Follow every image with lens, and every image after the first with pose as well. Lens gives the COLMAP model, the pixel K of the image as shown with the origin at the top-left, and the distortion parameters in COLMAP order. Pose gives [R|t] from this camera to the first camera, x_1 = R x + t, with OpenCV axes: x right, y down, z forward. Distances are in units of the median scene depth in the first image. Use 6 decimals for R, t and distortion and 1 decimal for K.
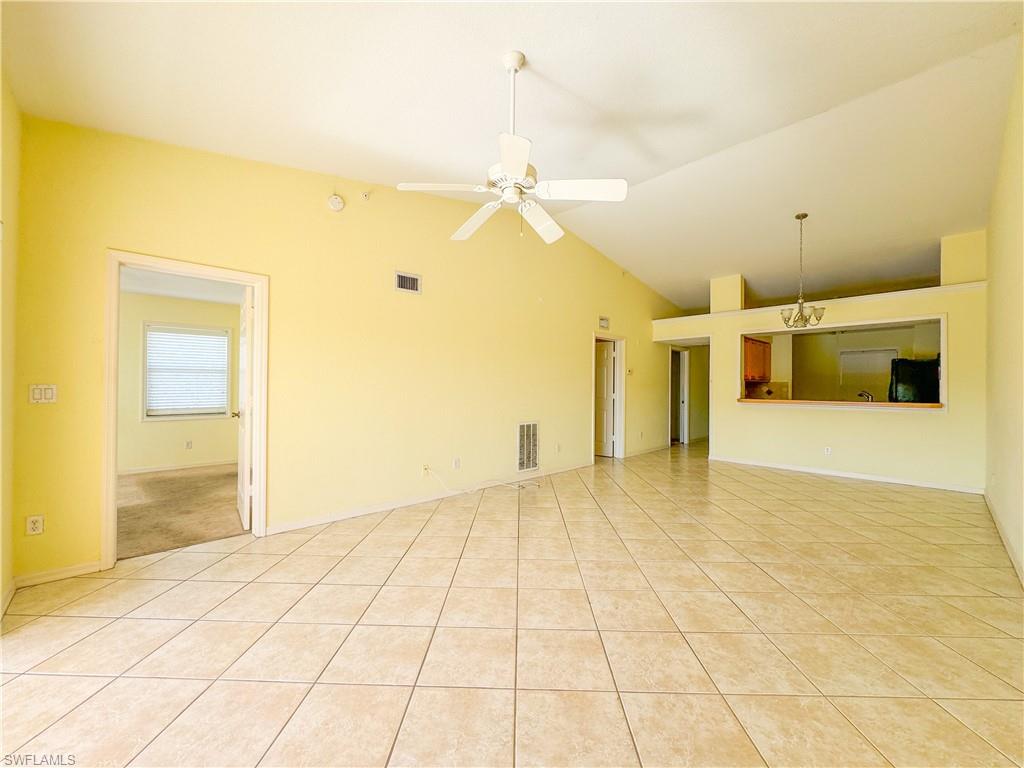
lens RADIAL K [[411.7, 0, 517.3], [0, 411.7, 392.0], [0, 0, 1]] dist [-0.000590, -0.000123]
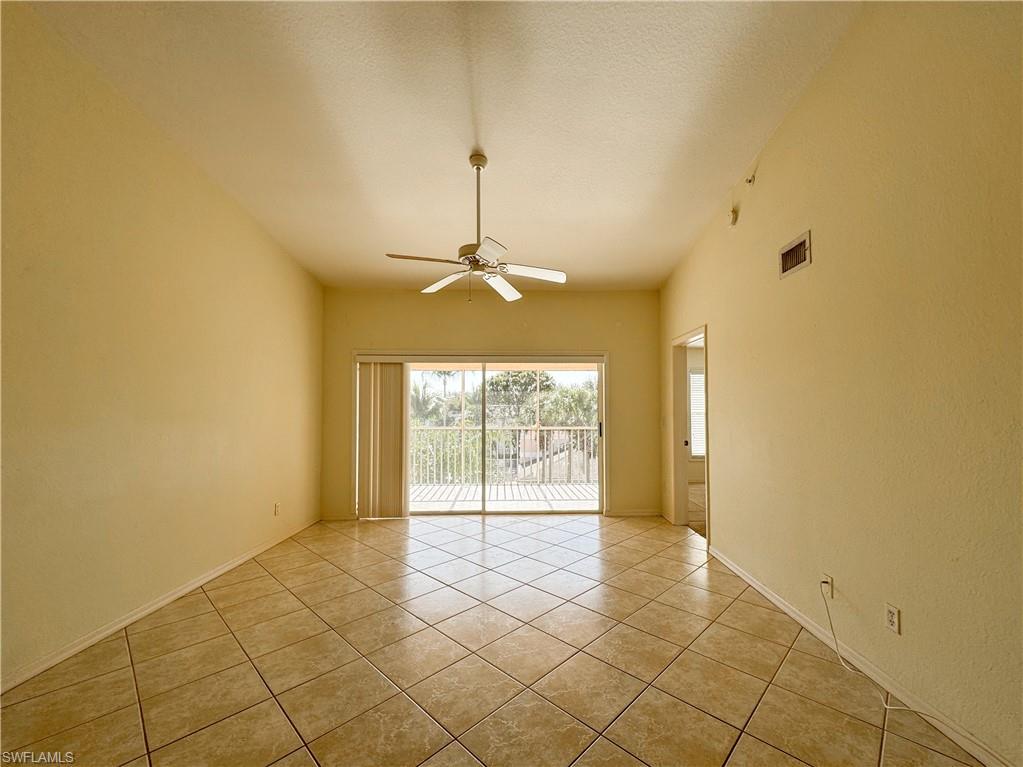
lens RADIAL K [[411.3, 0, 517.5], [0, 411.3, 389.2], [0, 0, 1]] dist [-0.000590, -0.000123]
pose [[-0.700830, -0.045157, -0.711898, 0.815485], [-0.019573, 0.998836, -0.044090, -0.053087], [0.713060, -0.016966, -0.700898, 2.017576]]
